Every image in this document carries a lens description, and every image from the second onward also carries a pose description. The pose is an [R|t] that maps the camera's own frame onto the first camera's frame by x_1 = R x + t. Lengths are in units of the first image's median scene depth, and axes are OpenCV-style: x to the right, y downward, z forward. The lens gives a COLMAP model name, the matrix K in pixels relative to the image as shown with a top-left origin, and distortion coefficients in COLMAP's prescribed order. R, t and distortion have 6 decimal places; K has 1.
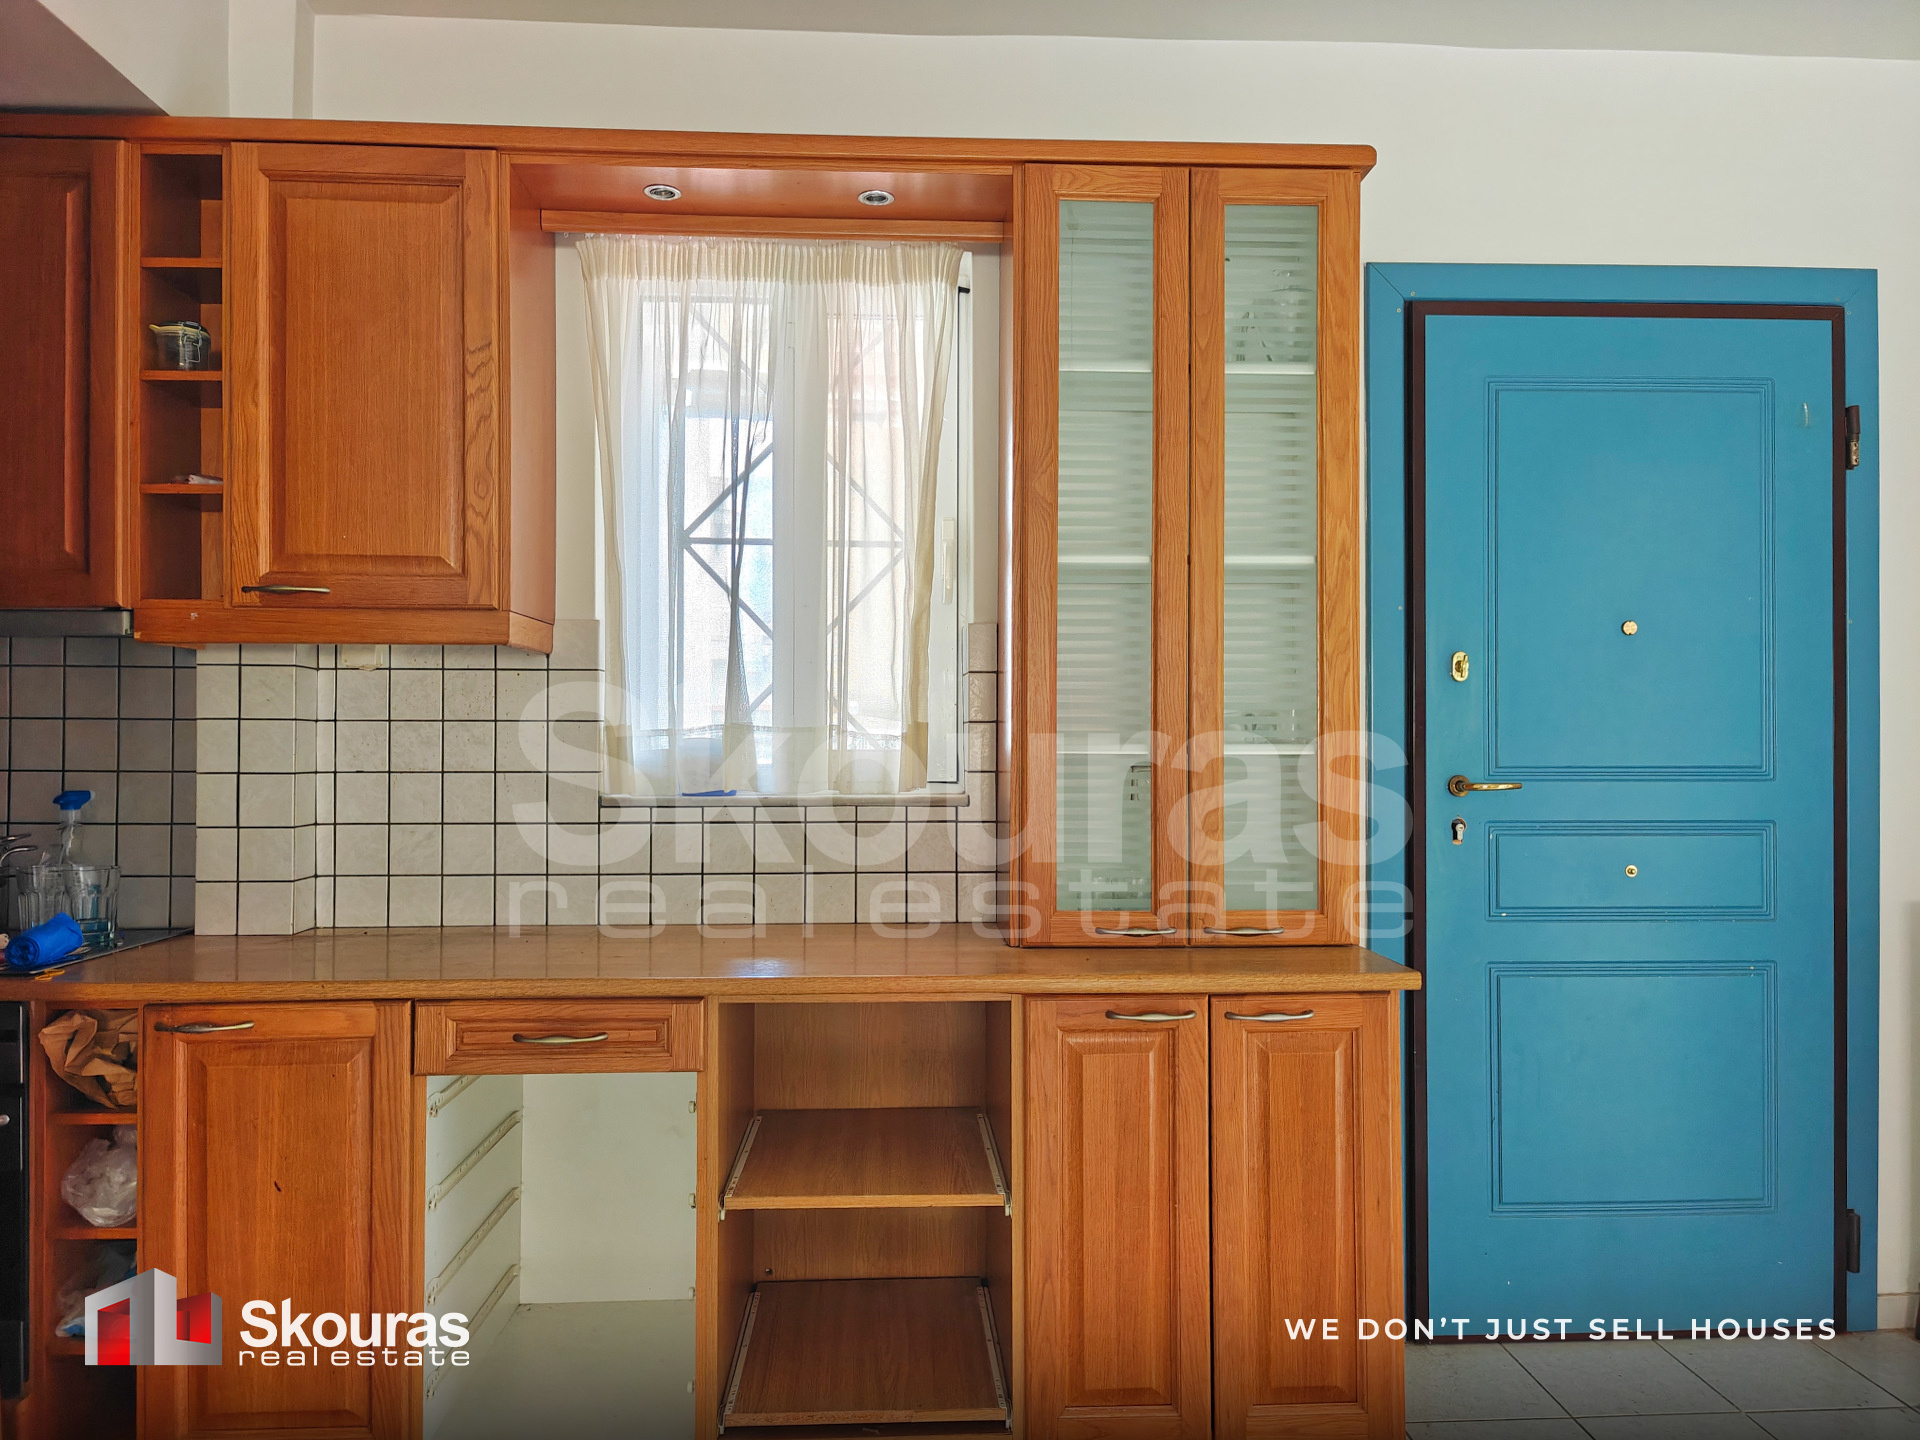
lens RADIAL K [[1349.3, 0, 950.7], [0, 1349.3, 723.4], [0, 0, 1]] dist [0.026699, -0.027115]
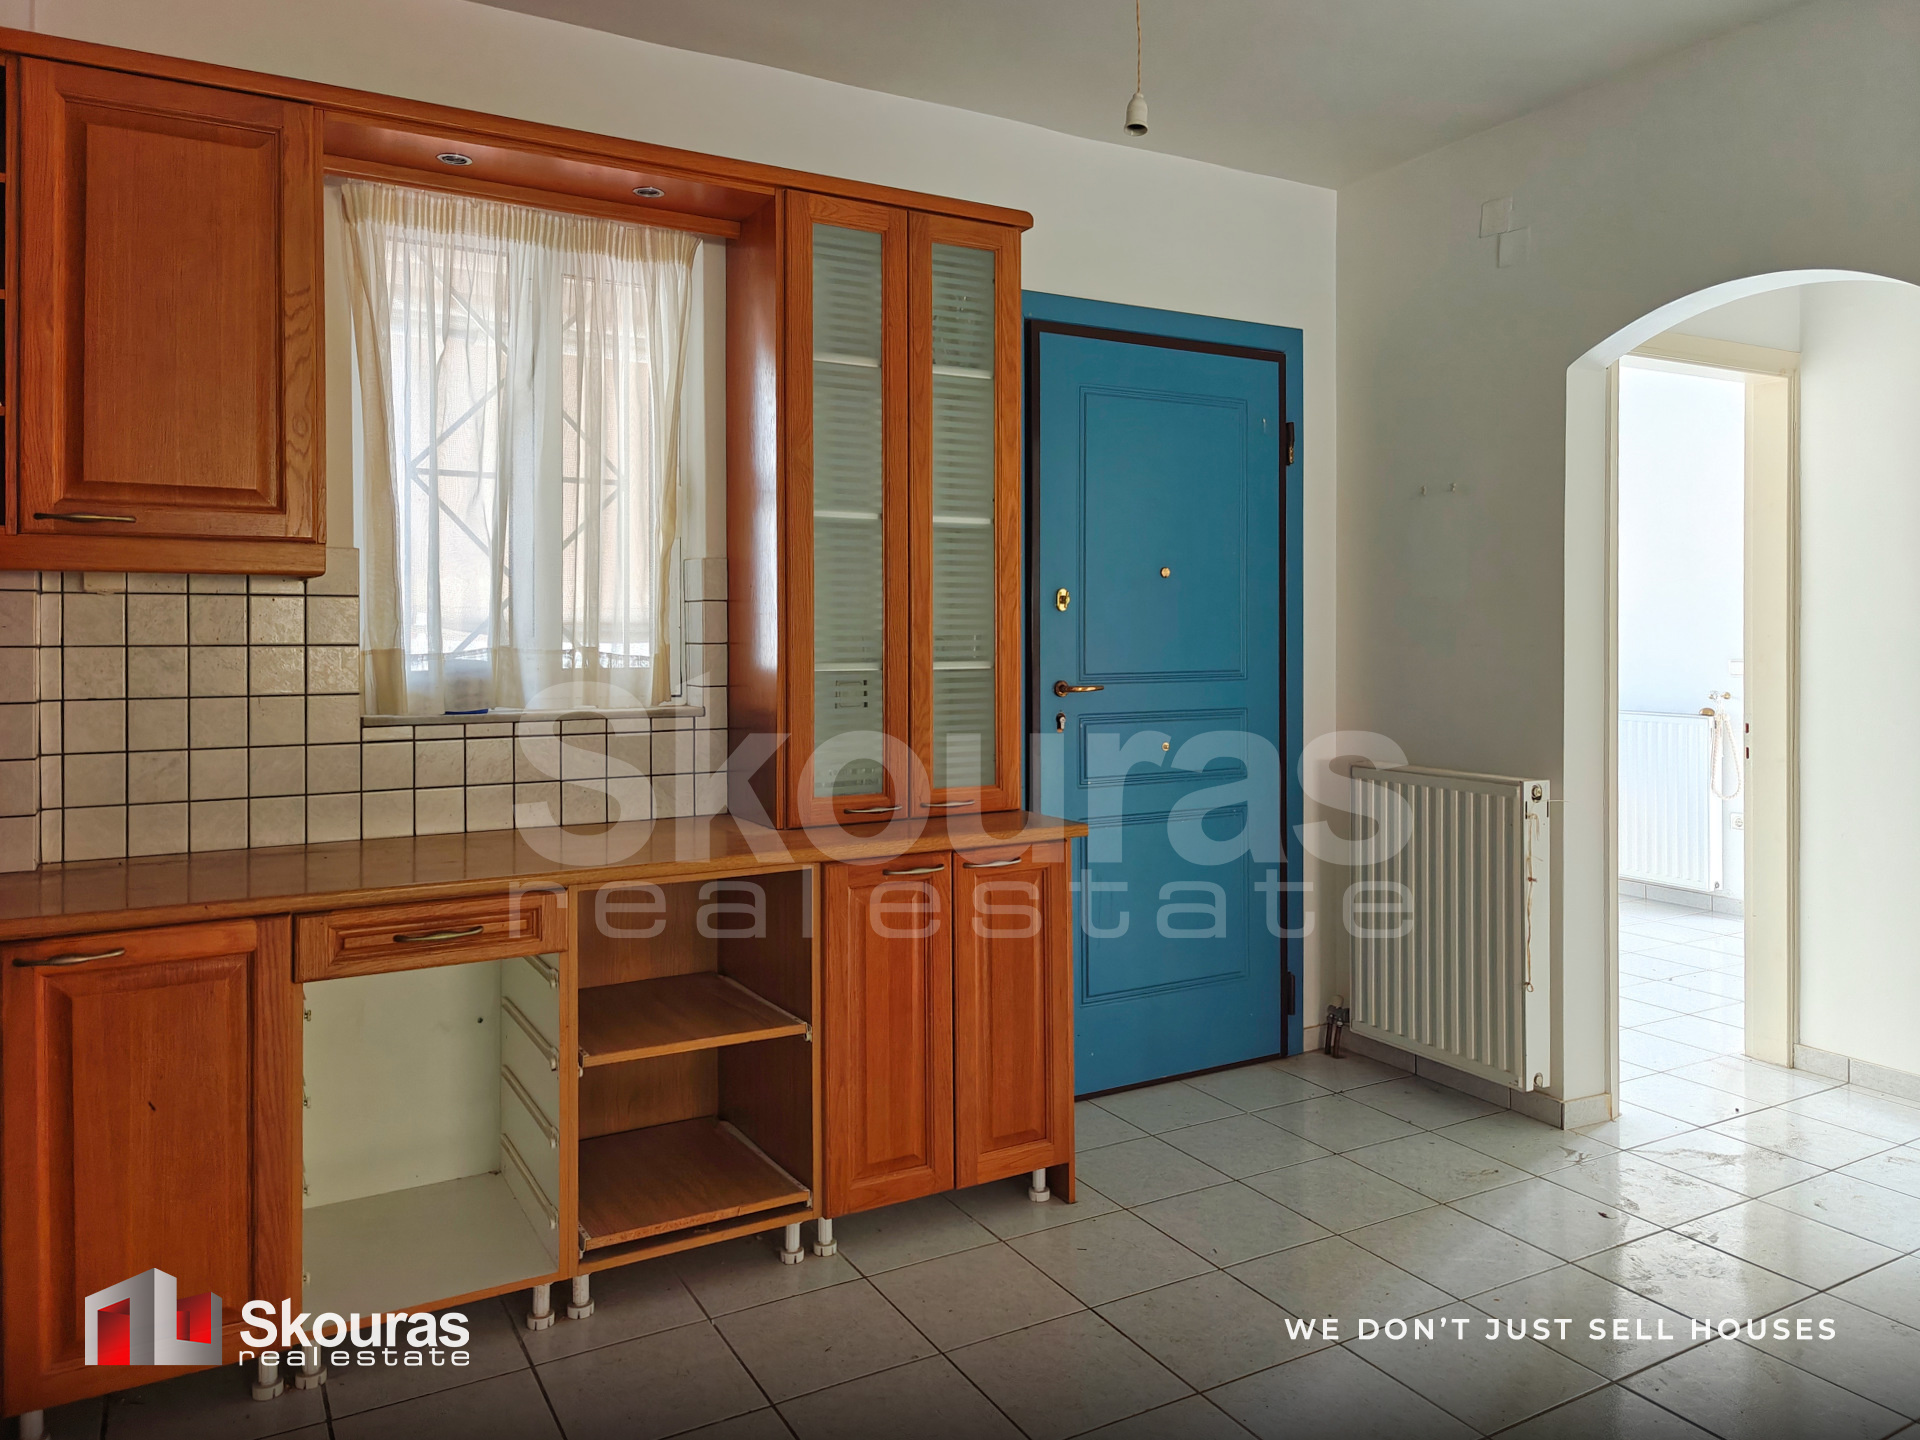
lens RADIAL K [[1349.3, 0, 981.6], [0, 1349.3, 632.7], [0, 0, 1]] dist [0.026699, -0.027115]
pose [[0.889992, -0.002965, 0.455967, -0.339728], [-0.000839, 0.999967, 0.008140, -0.022067], [-0.455976, -0.007627, 0.889959, -0.166479]]
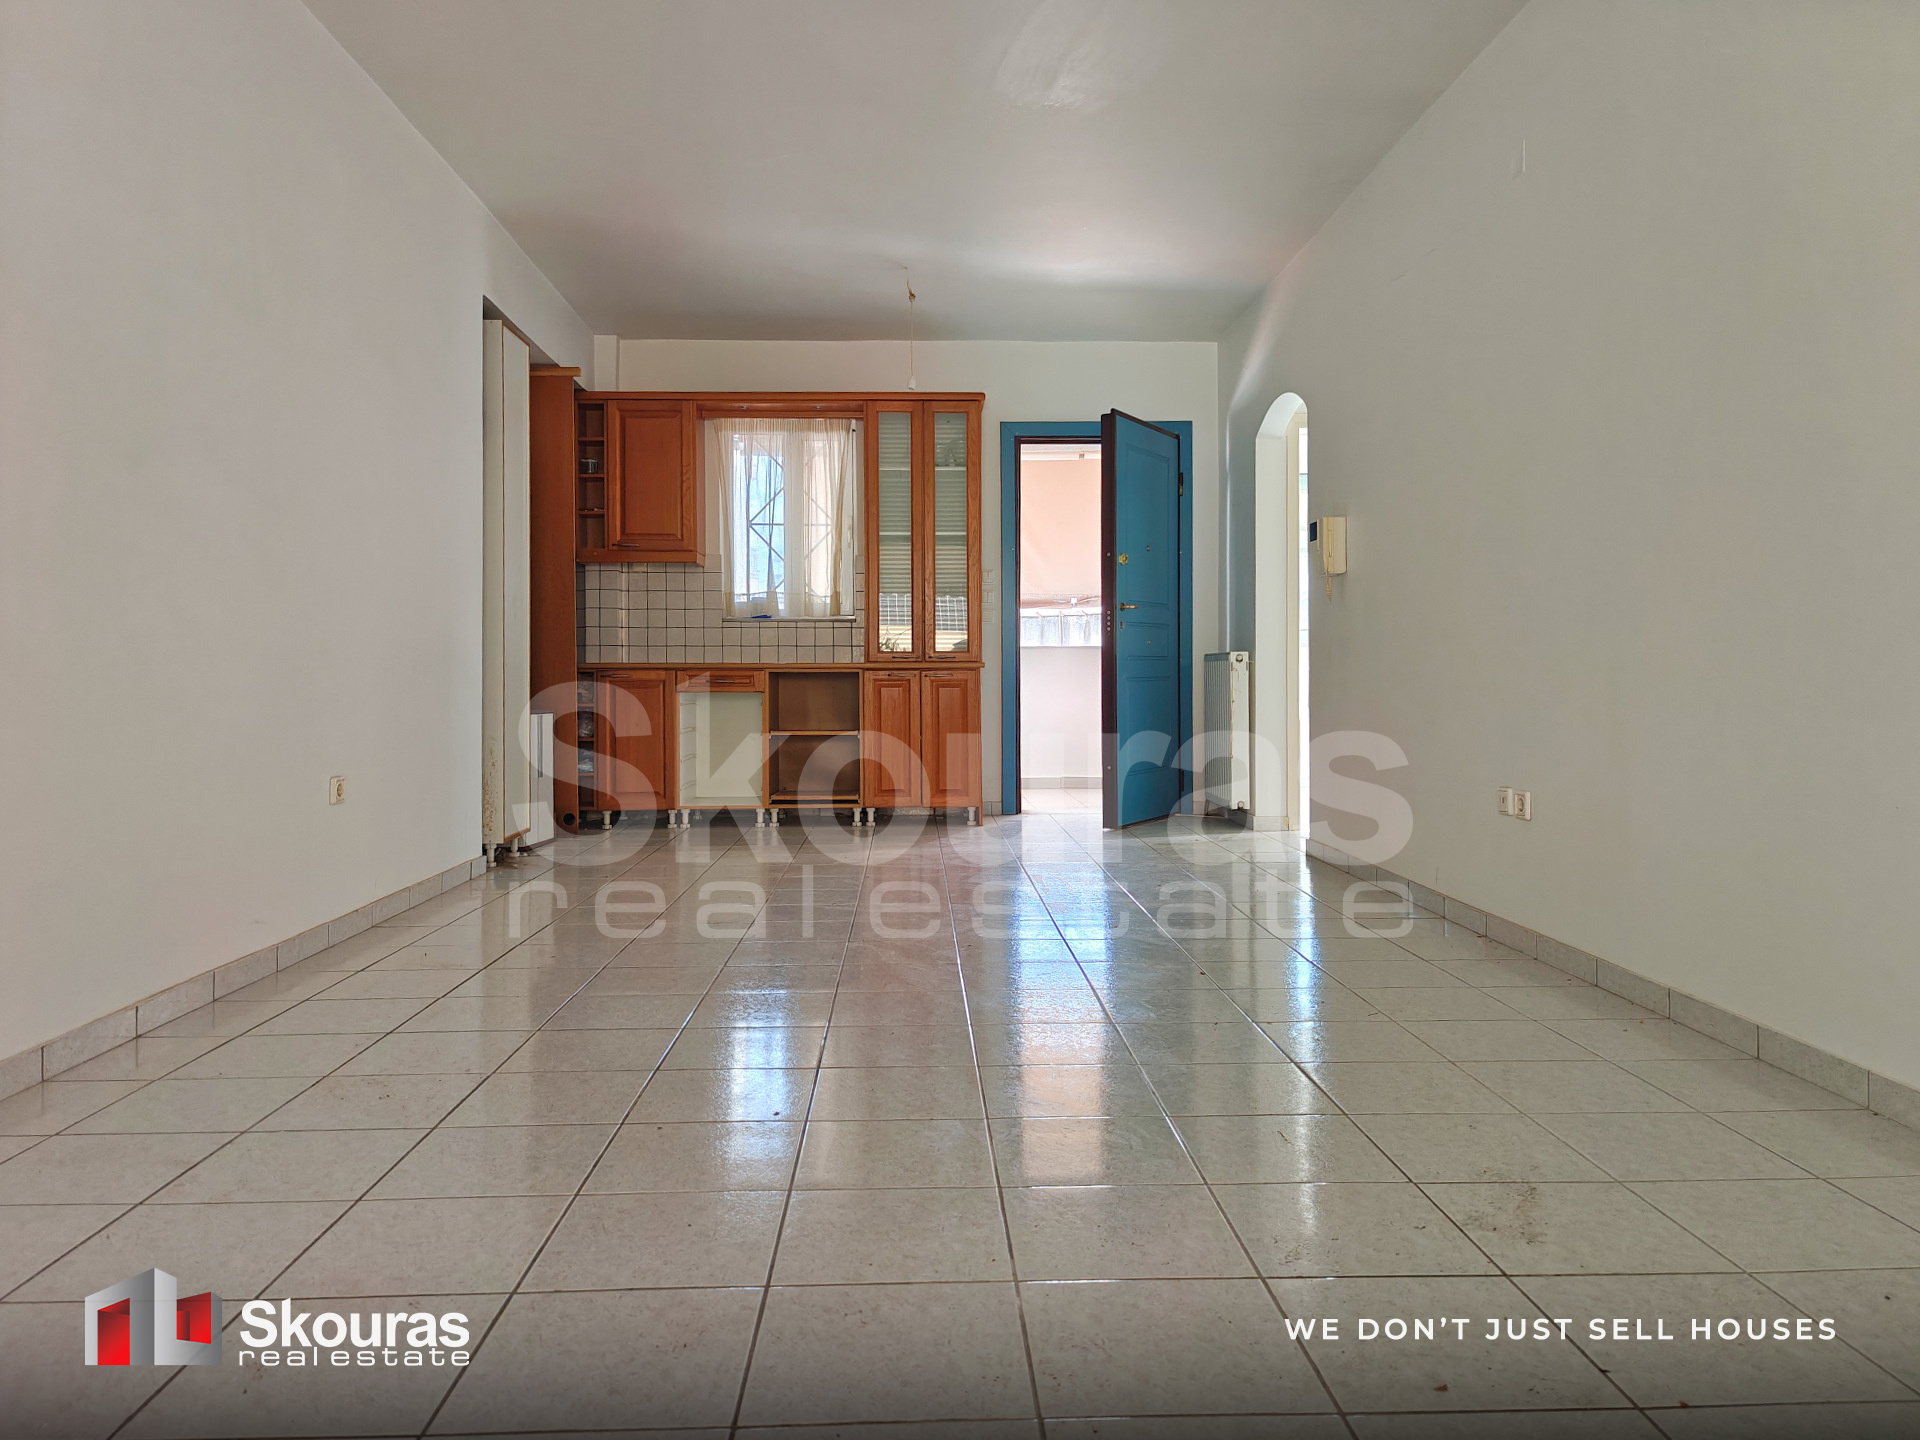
lens RADIAL K [[1349.3, 0, 941.4], [0, 1349.3, 675.9], [0, 0, 1]] dist [0.026699, -0.027115]
pose [[0.999921, -0.005511, -0.011306, 0.244401], [0.005641, 0.999917, 0.011545, 0.157806], [0.011241, -0.011608, 0.999869, -1.950795]]
